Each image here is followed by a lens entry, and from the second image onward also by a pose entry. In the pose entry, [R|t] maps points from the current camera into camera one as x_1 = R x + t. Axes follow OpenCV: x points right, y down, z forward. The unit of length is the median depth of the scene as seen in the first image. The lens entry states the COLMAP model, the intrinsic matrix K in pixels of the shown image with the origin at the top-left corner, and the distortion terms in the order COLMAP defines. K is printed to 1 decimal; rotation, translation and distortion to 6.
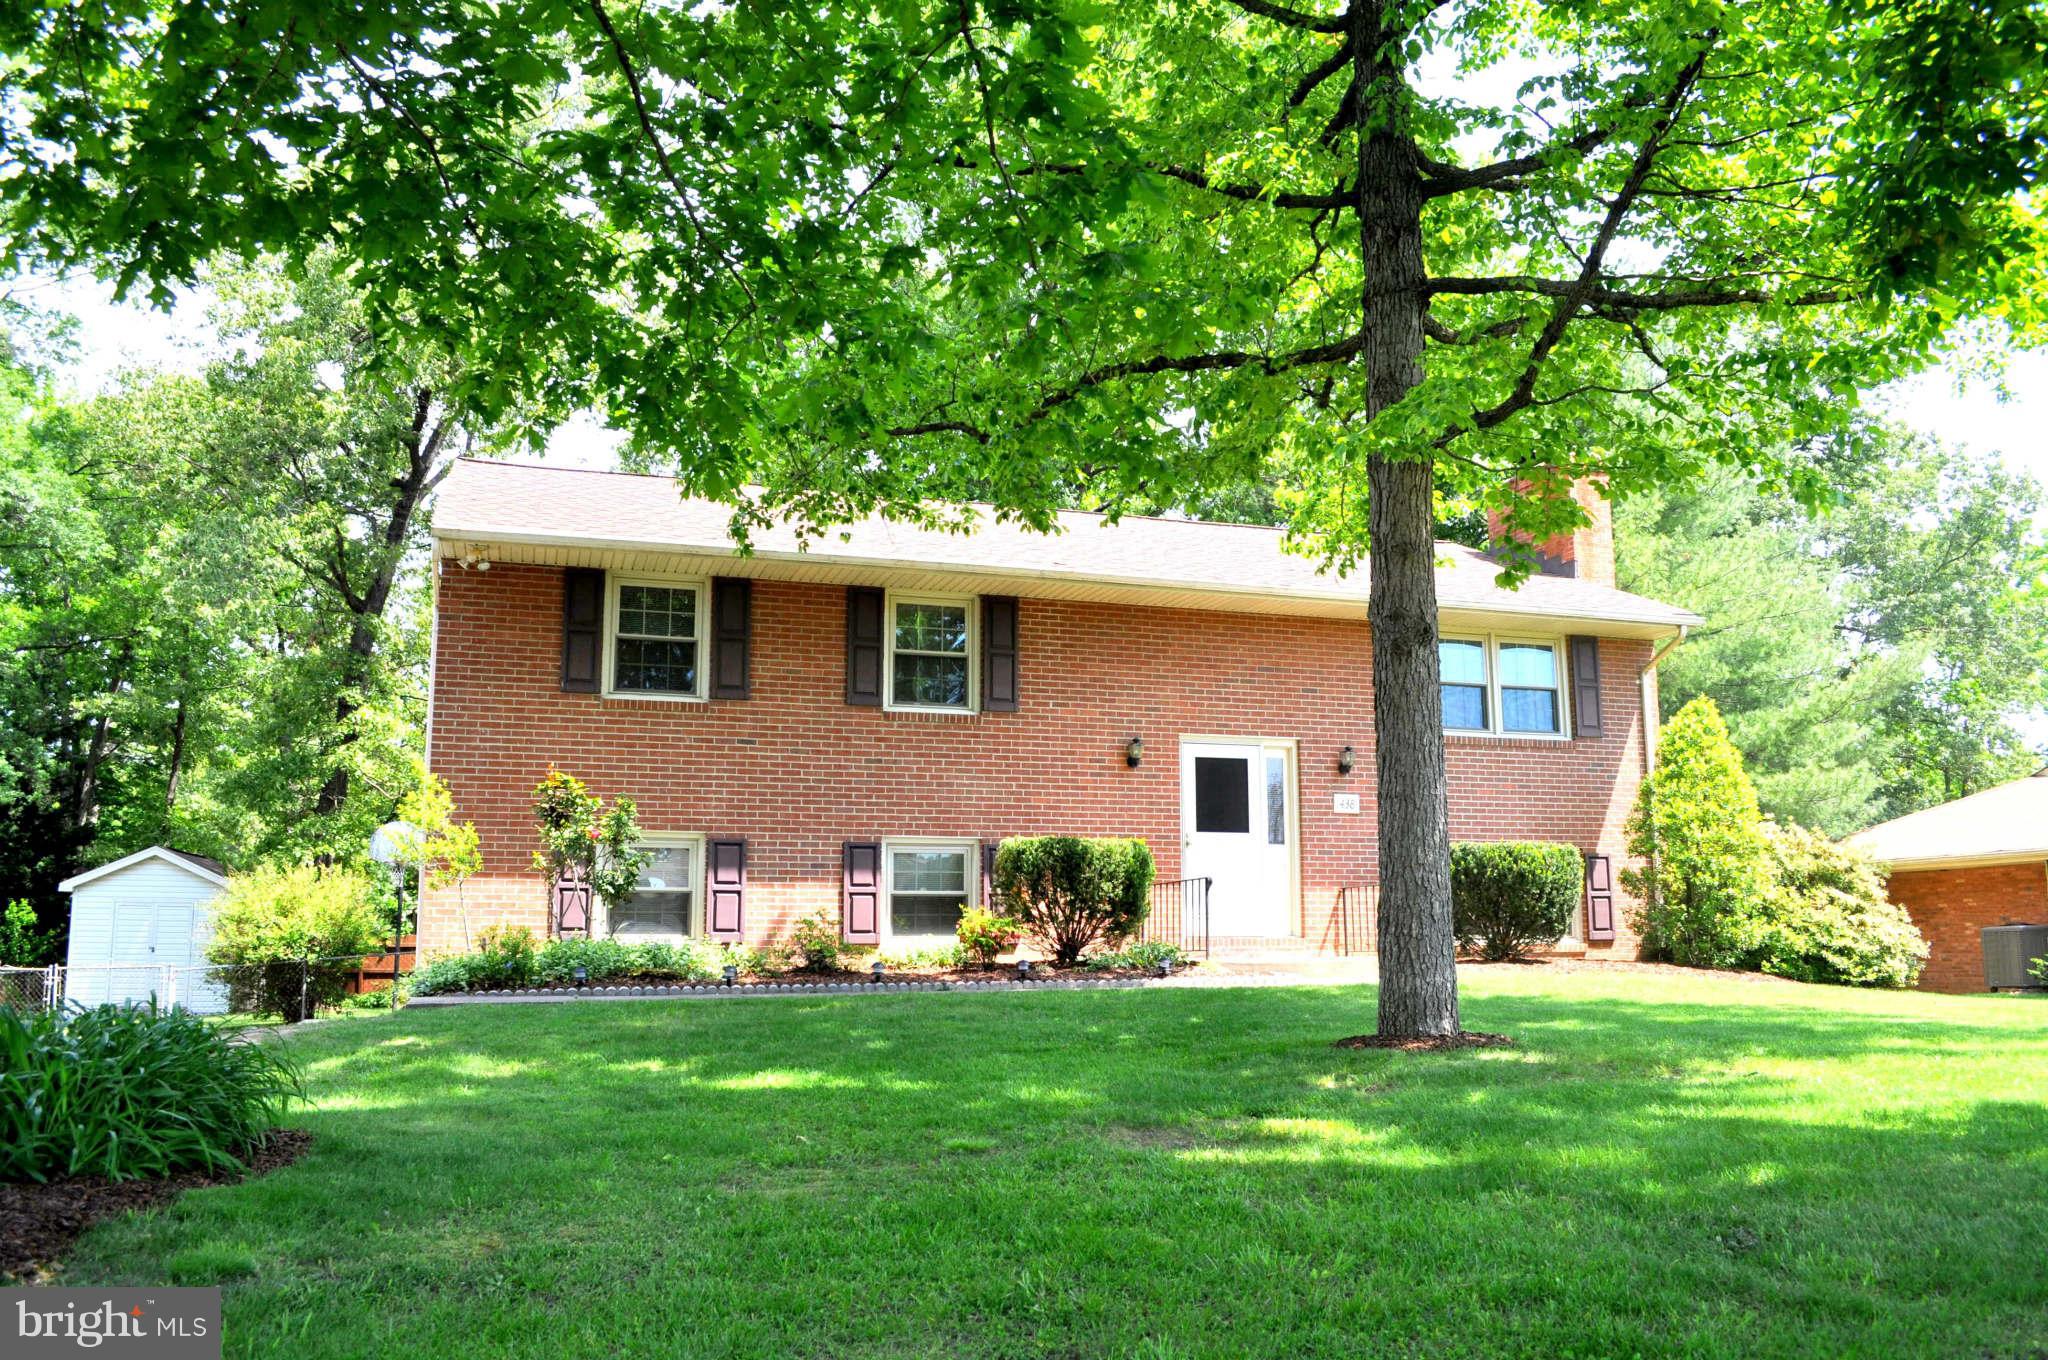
lens RADIAL K [[1604.5, 0, 1024.0], [0, 1604.5, 680.0], [0, 0, 1]] dist [-0.077162, 0.002238]
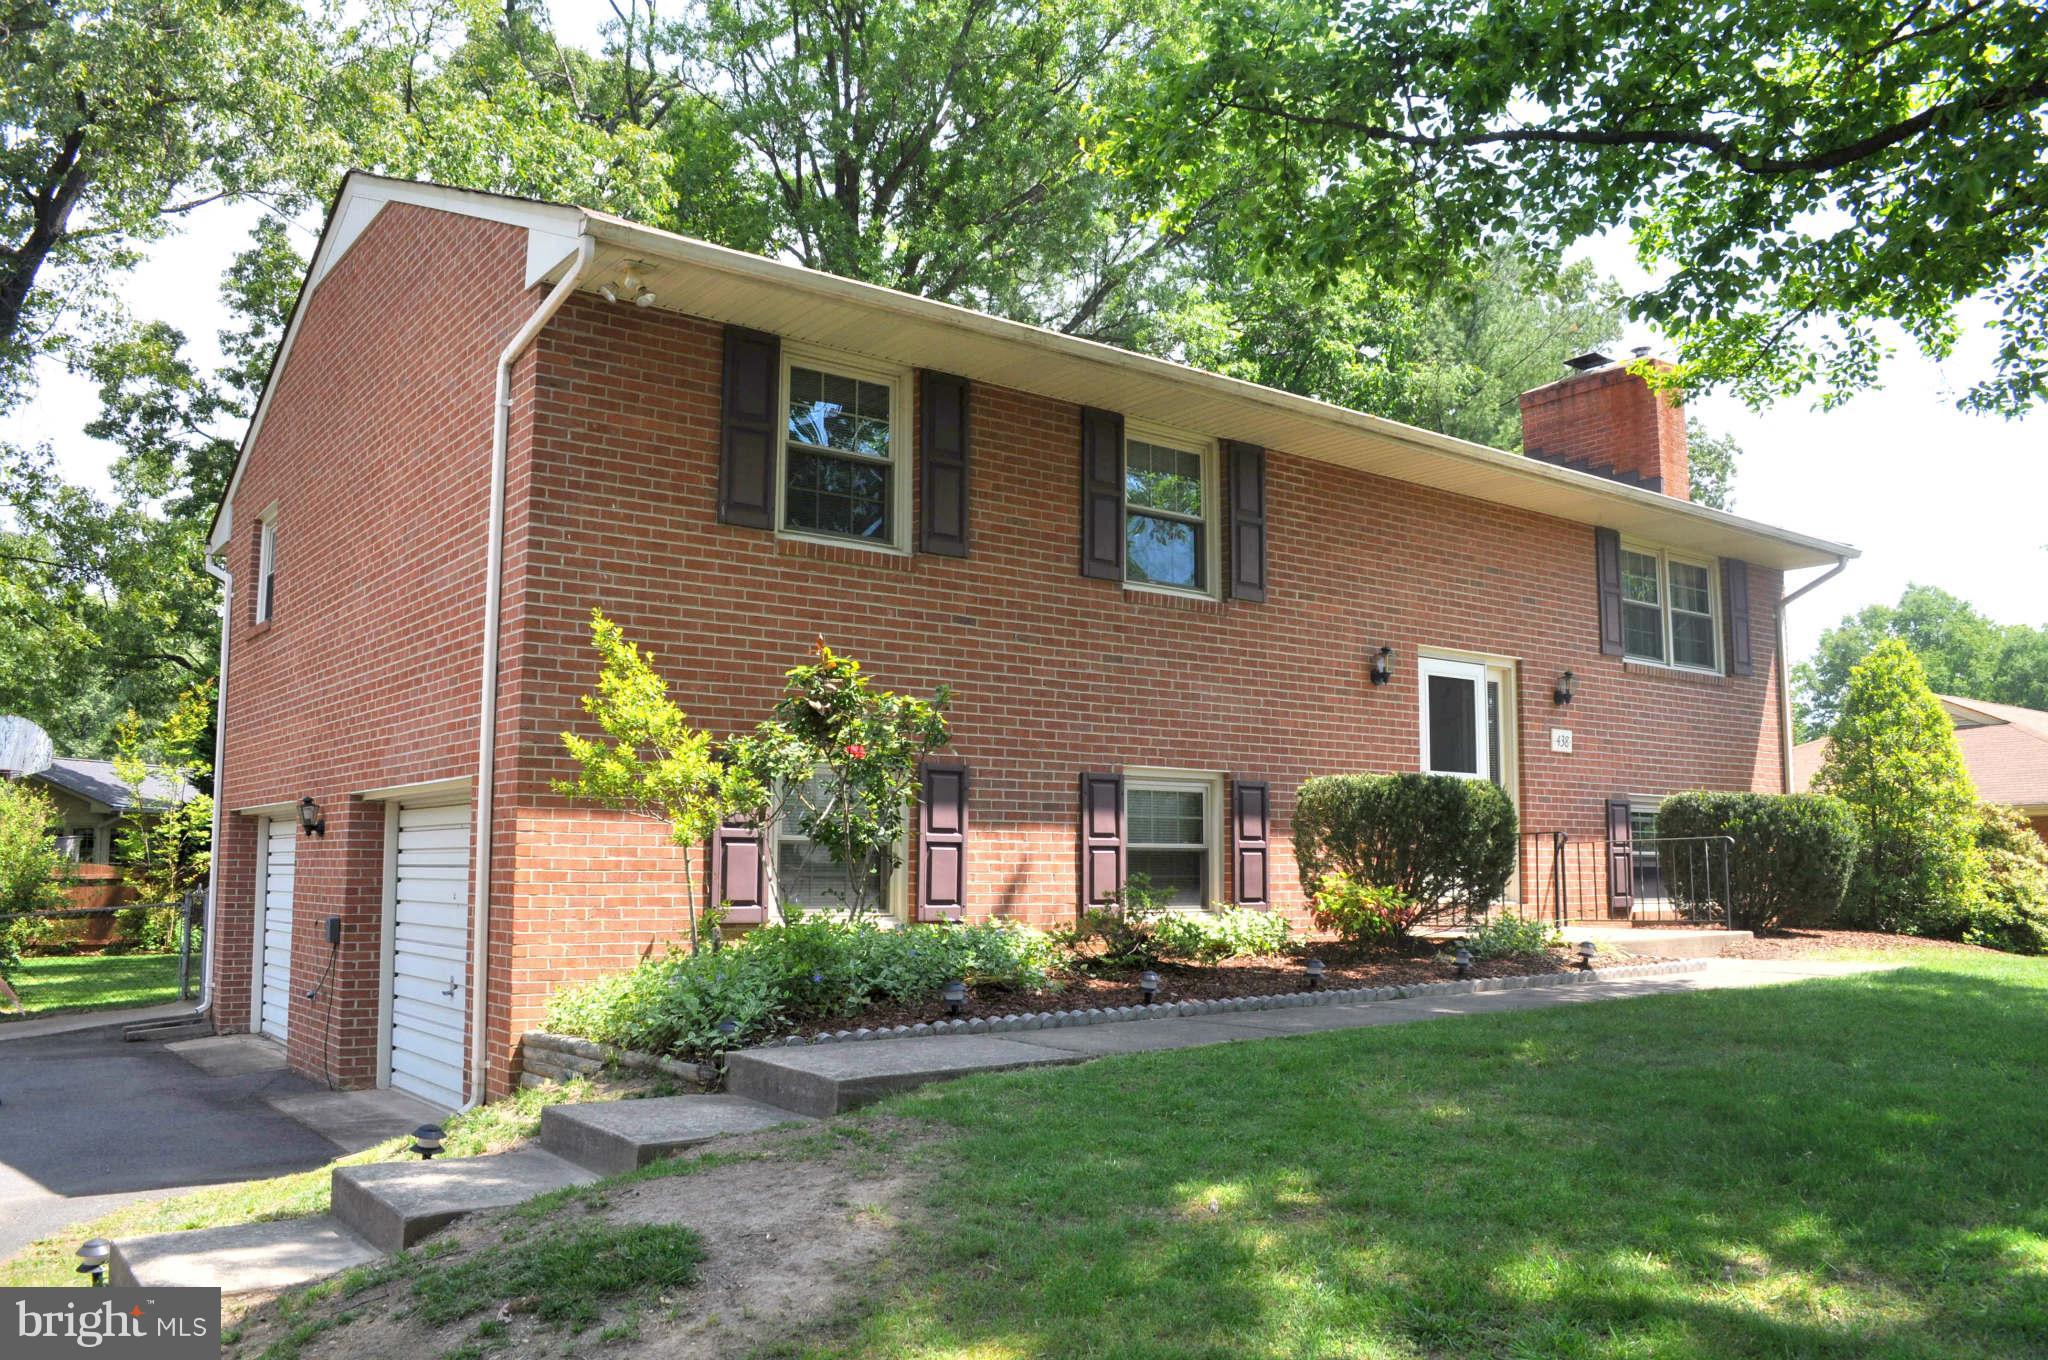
lens RADIAL K [[1604.5, 0, 1024.0], [0, 1604.5, 680.0], [0, 0, 1]] dist [-0.077162, 0.002238]
pose [[0.945027, 0.045382, 0.323827, -0.357133], [-0.059413, 0.997669, 0.033569, 0.038548], [-0.321549, -0.050963, 0.945521, 0.347842]]
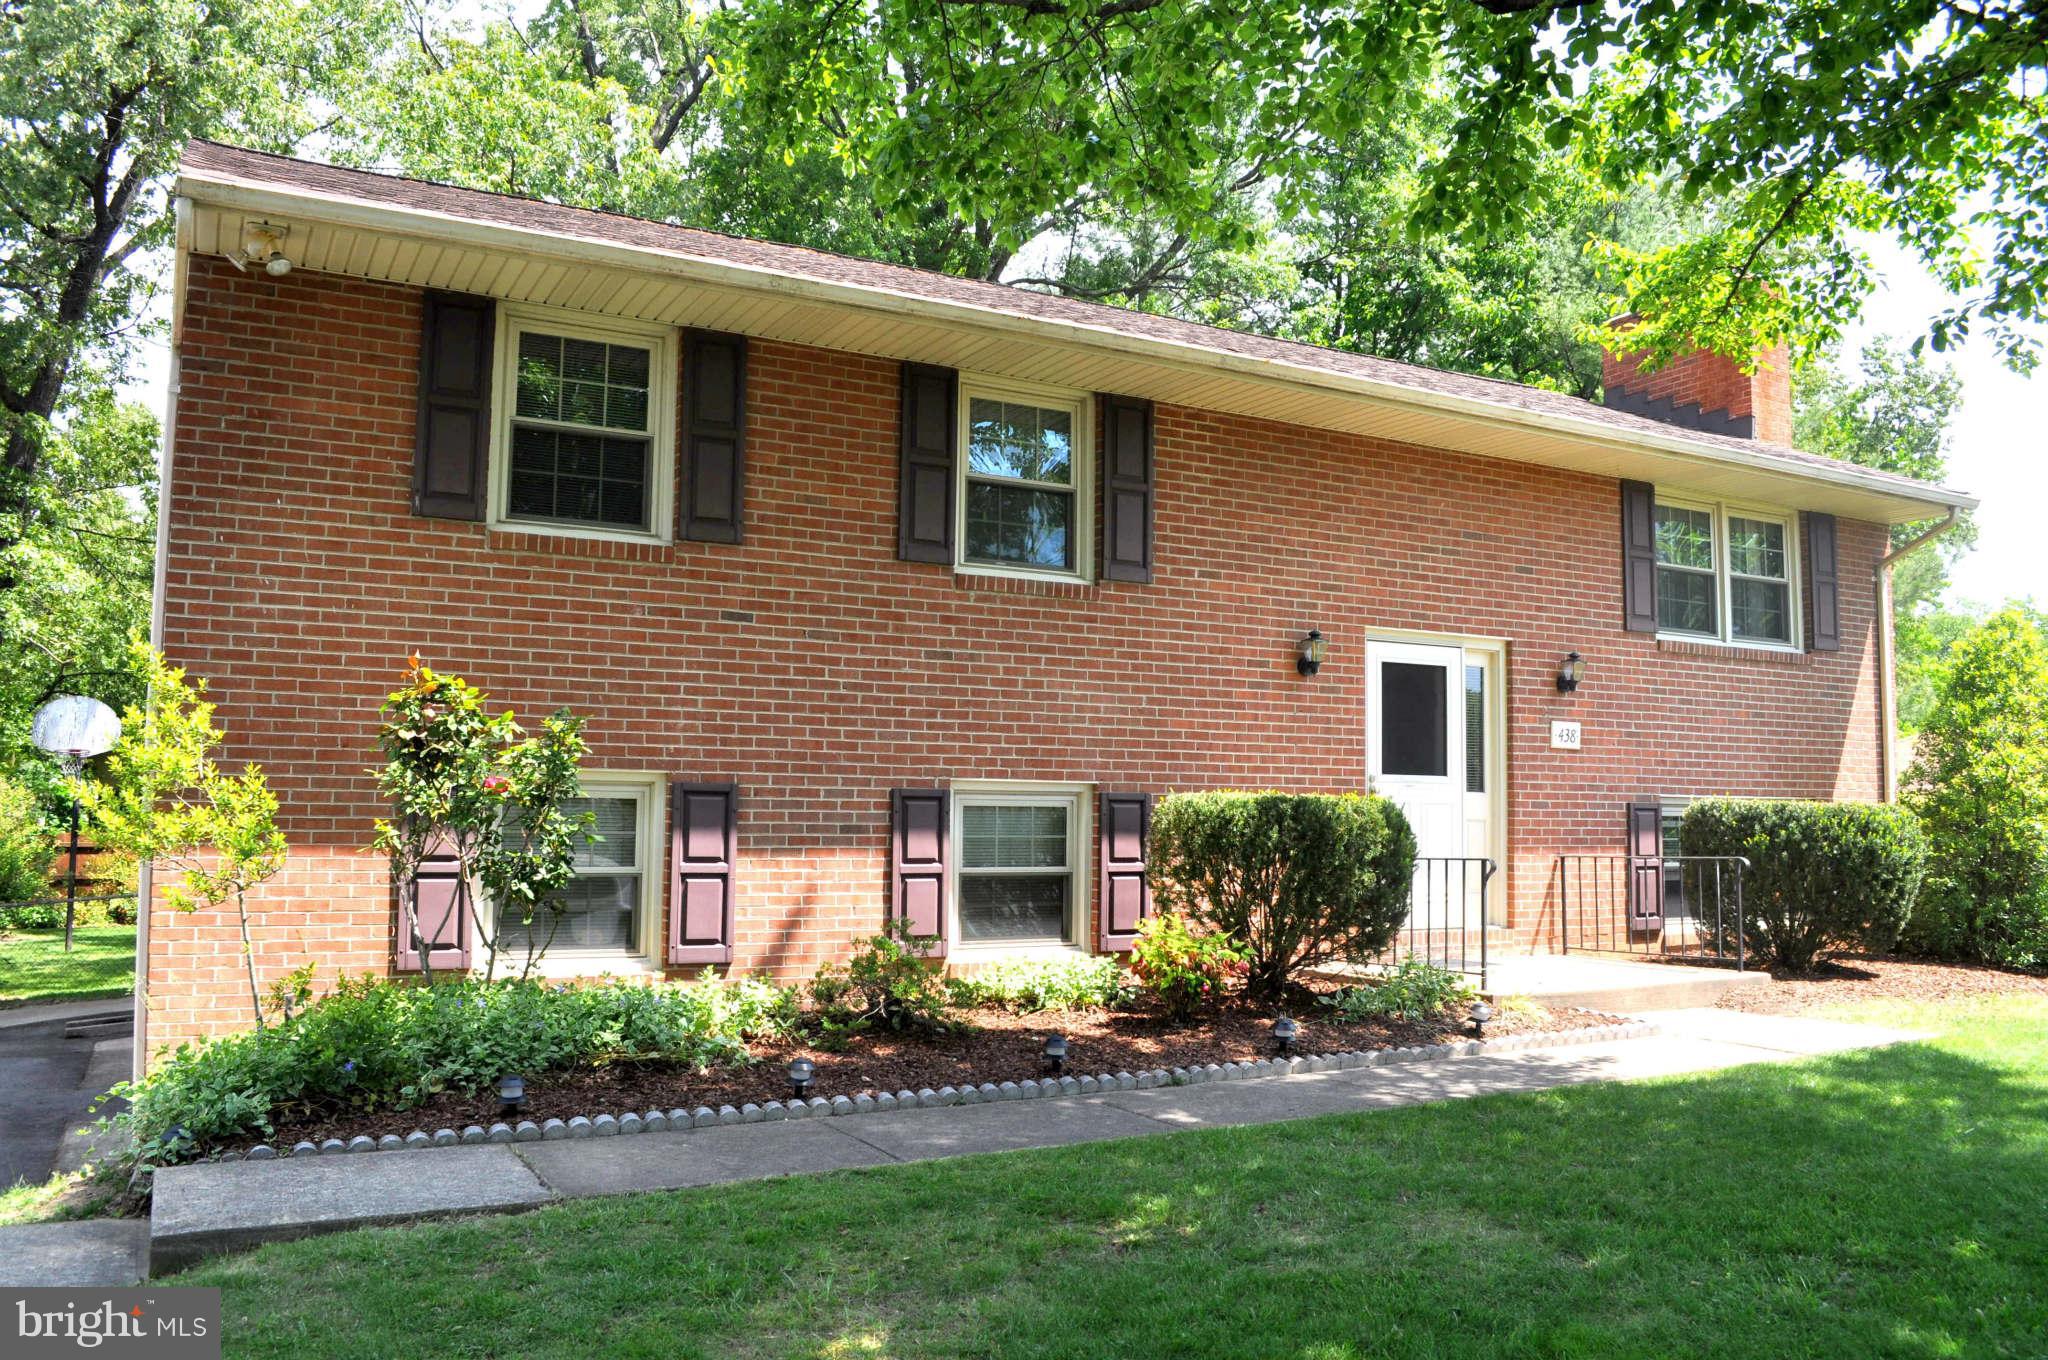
lens RADIAL K [[1604.5, 0, 1024.0], [0, 1604.5, 680.0], [0, 0, 1]] dist [-0.077162, 0.002238]
pose [[0.983233, 0.029648, 0.179925, -0.170595], [-0.043698, 0.996253, 0.074635, 0.013302], [-0.177038, -0.081246, 0.980845, 0.399667]]
